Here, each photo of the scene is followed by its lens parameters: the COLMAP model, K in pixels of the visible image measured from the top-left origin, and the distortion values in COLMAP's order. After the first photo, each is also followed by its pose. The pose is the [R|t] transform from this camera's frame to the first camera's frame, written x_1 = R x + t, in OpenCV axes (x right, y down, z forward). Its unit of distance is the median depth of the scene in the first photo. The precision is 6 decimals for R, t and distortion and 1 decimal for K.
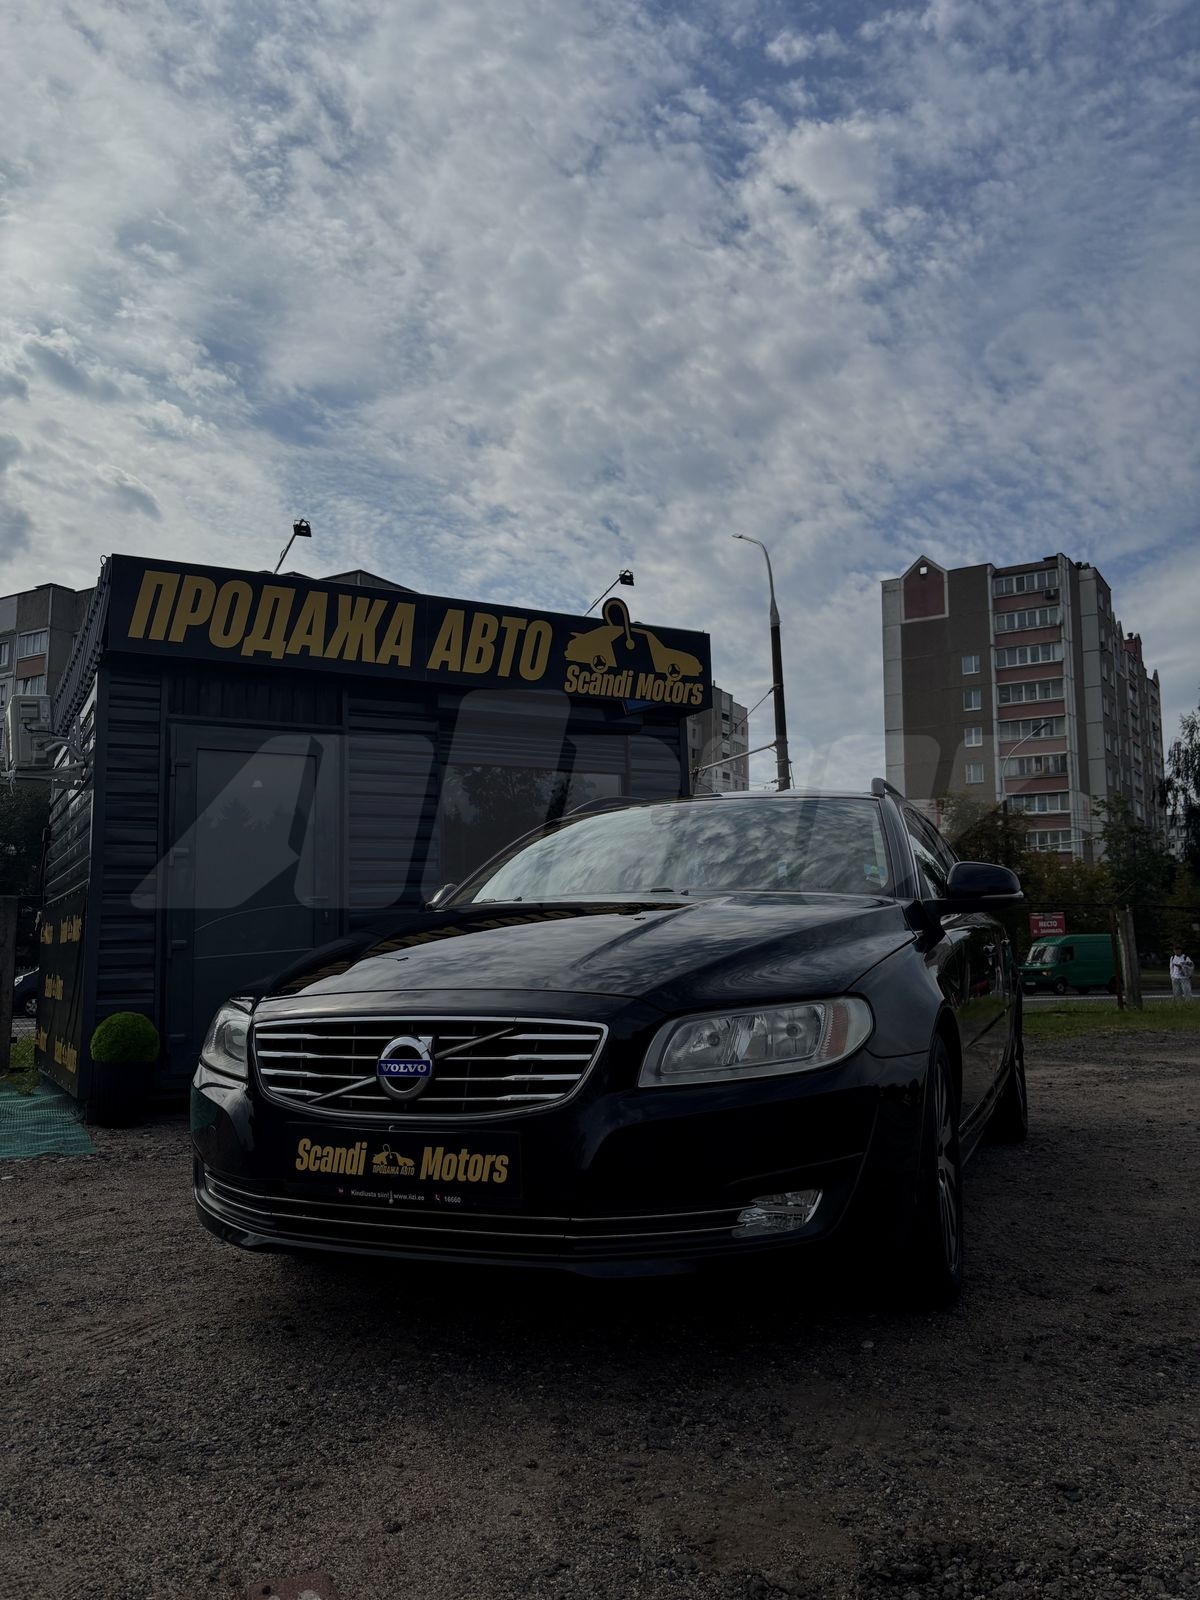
lens RADIAL K [[1218.0, 0, 600.2], [0, 1218.0, 796.8], [0, 0, 1]] dist [0.044617, -0.048435]
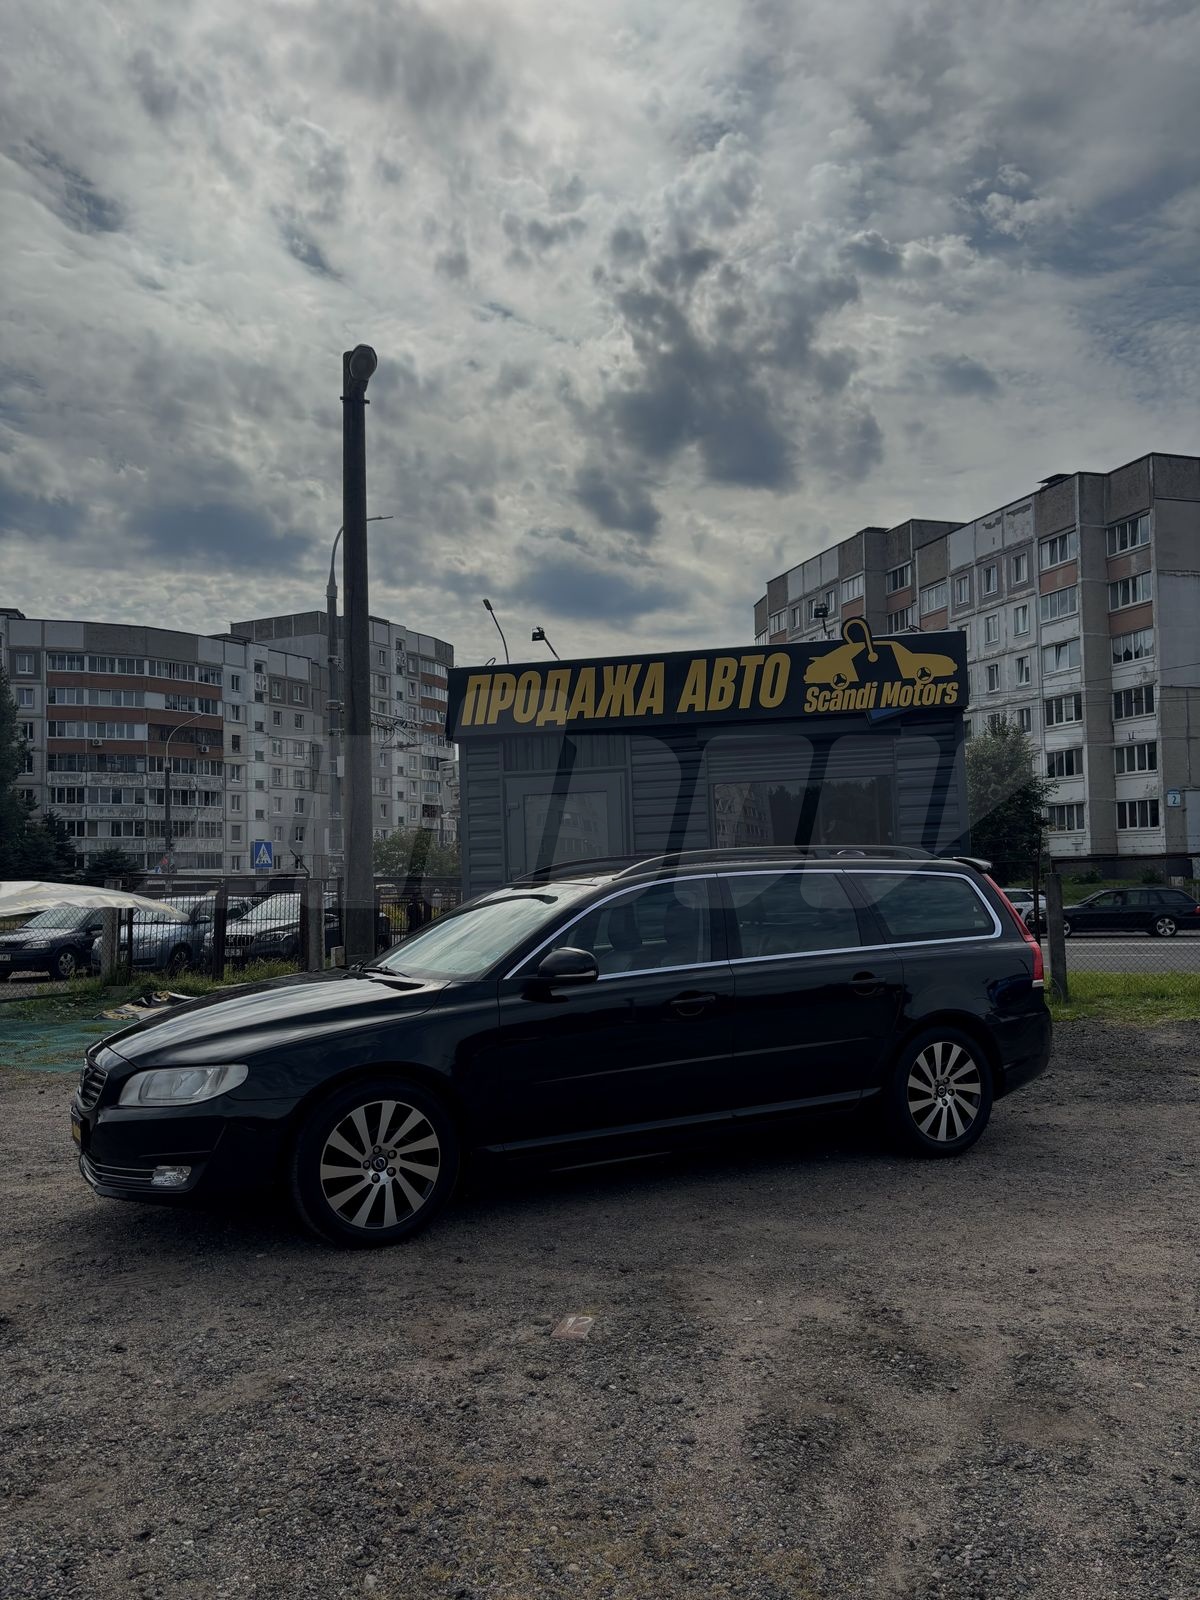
lens RADIAL K [[1218.0, 0, 590.5], [0, 1218.0, 800.1], [0, 0, 1]] dist [0.044617, -0.048435]
pose [[0.763435, -0.054235, -0.643604, 0.623753], [0.105865, 0.993499, 0.041855, -0.084913], [0.637150, -0.100089, 0.764213, -0.002016]]
